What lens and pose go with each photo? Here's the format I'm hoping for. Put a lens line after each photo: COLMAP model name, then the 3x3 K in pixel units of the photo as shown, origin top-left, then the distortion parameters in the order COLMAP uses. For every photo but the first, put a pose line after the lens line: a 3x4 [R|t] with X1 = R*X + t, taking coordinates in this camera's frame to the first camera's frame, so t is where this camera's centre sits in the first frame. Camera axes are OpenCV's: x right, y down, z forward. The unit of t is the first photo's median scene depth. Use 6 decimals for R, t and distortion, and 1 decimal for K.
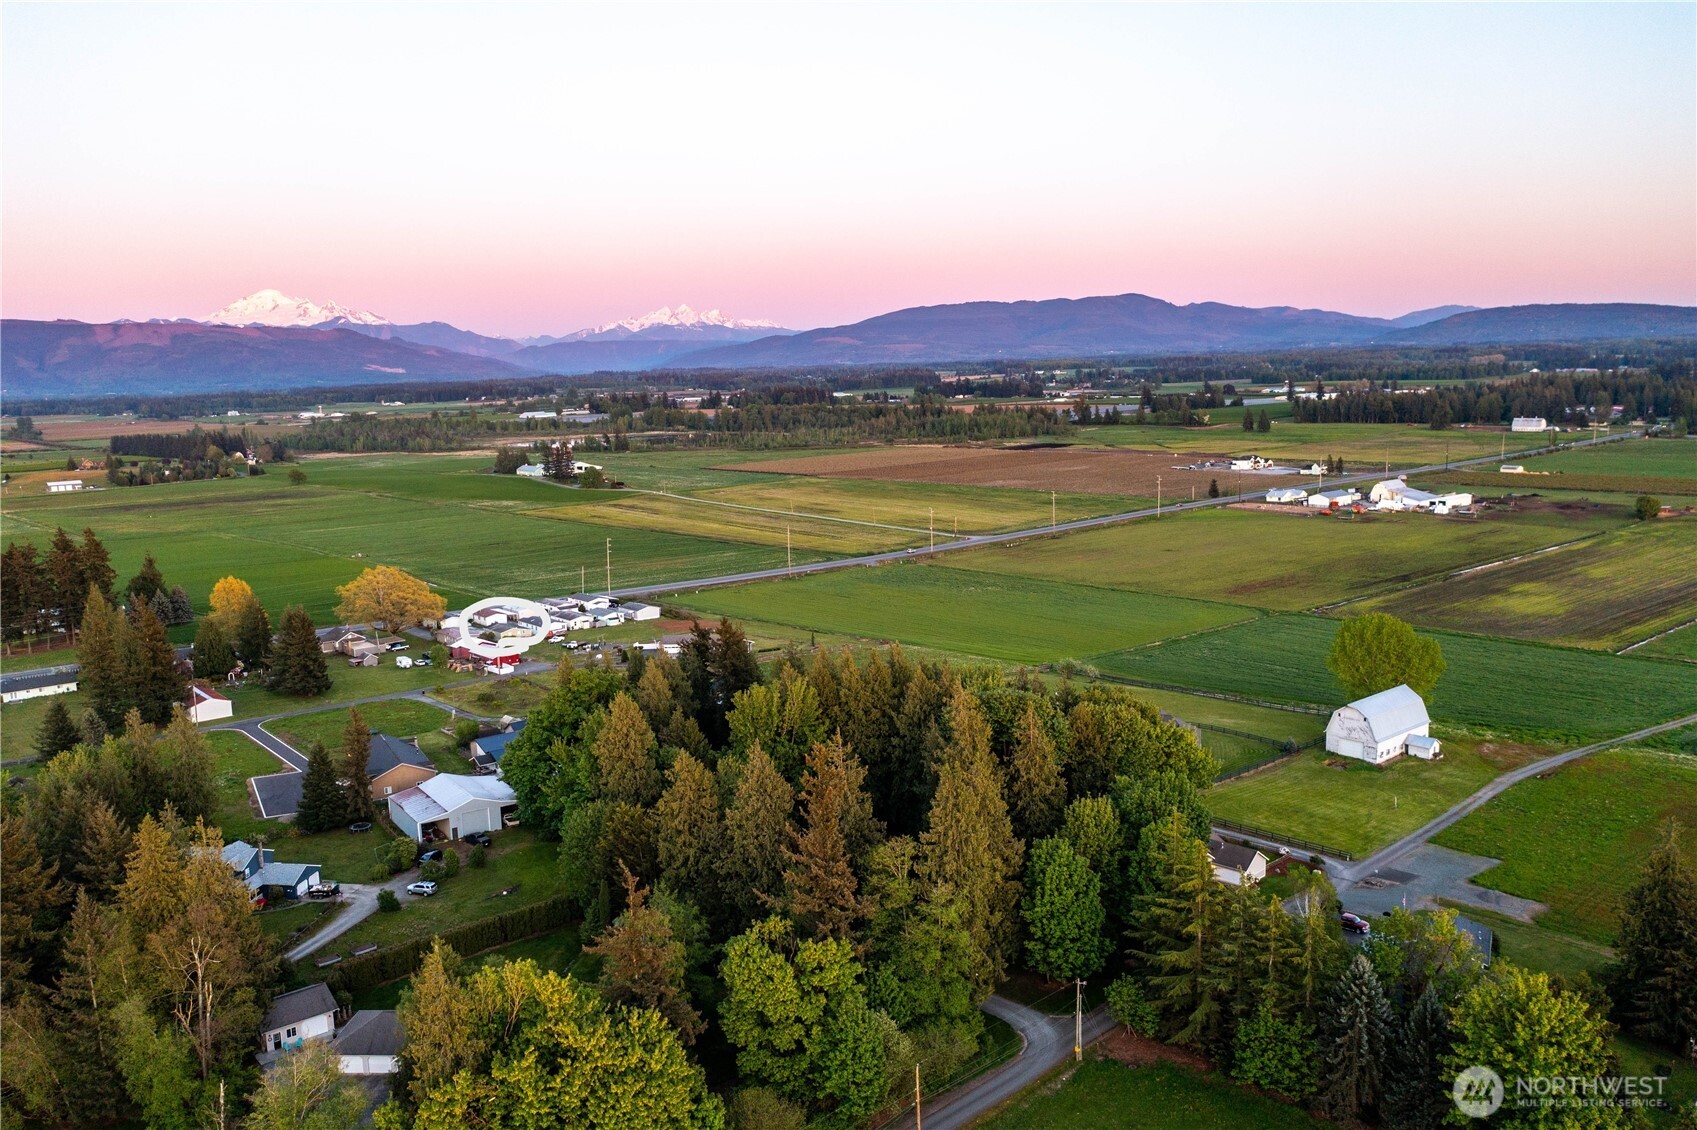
lens RADIAL K [[1332.2, 0, 851.6], [0, 1332.2, 563.7], [0, 0, 1]] dist [-0.021664, 0.008657]
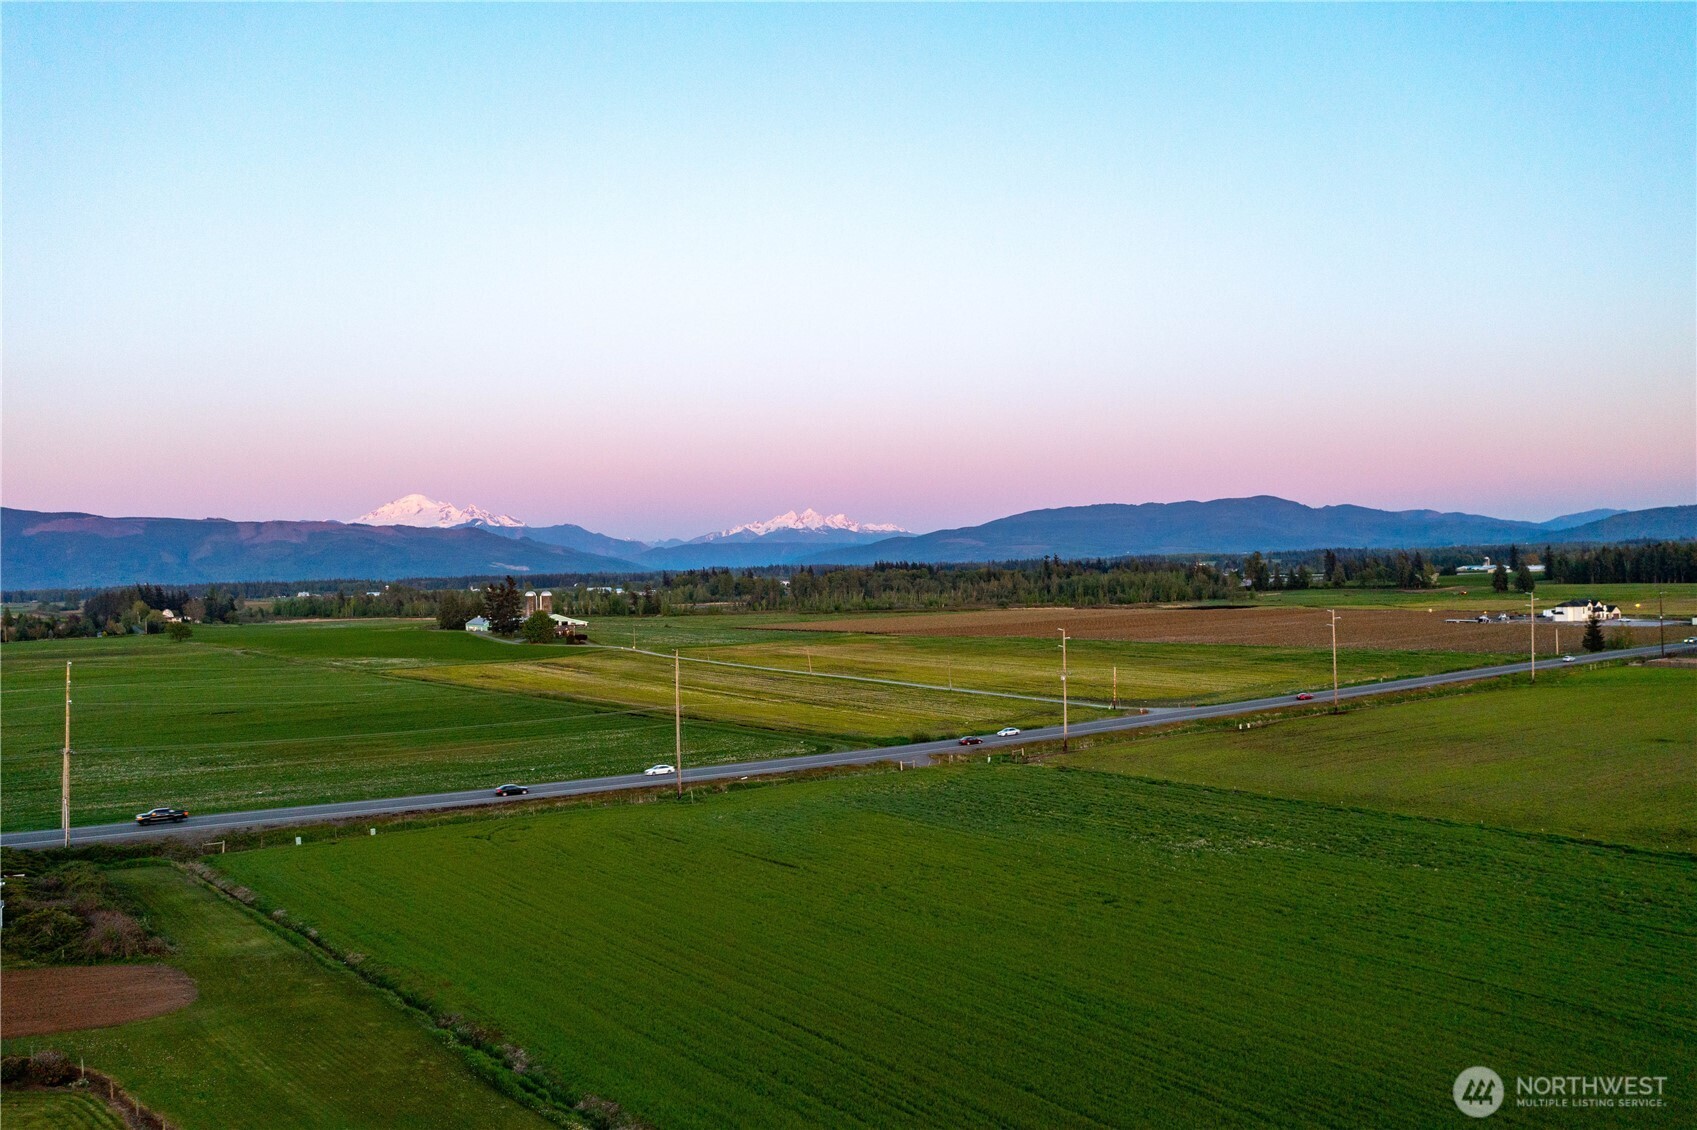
lens RADIAL K [[1331.8, 0, 849.6], [0, 1331.8, 565.6], [0, 0, 1]] dist [-0.020398, 0.003601]
pose [[0.995471, 0.004154, -0.094973, 0.014444], [-0.018500, 0.988410, -0.150677, 0.001072], [0.093246, 0.151751, 0.984011, 0.256636]]
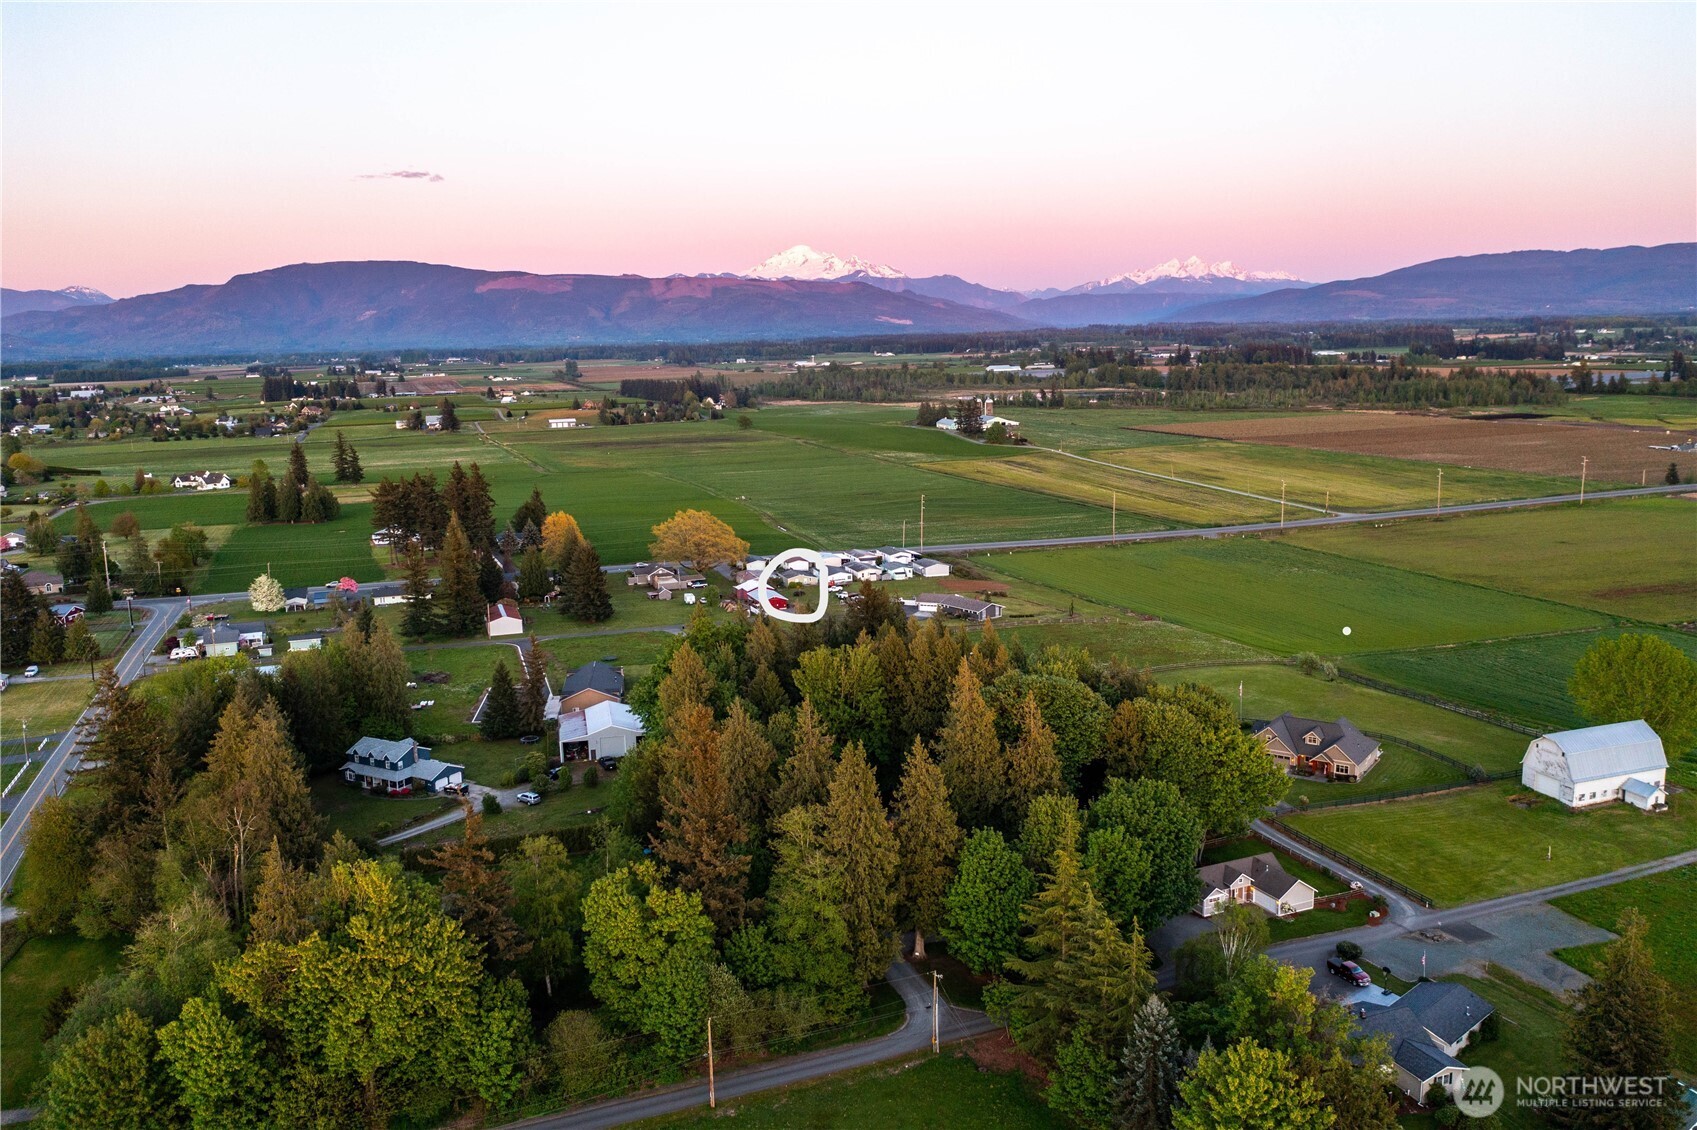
lens RADIAL K [[1331.8, 0, 849.2], [0, 1331.8, 565.8], [0, 0, 1]] dist [-0.020398, 0.003601]
pose [[0.931177, 0.071901, -0.357407, 0.050200], [-0.058981, 0.997155, 0.046935, -0.003480], [0.359765, -0.022624, 0.932769, 0.007027]]
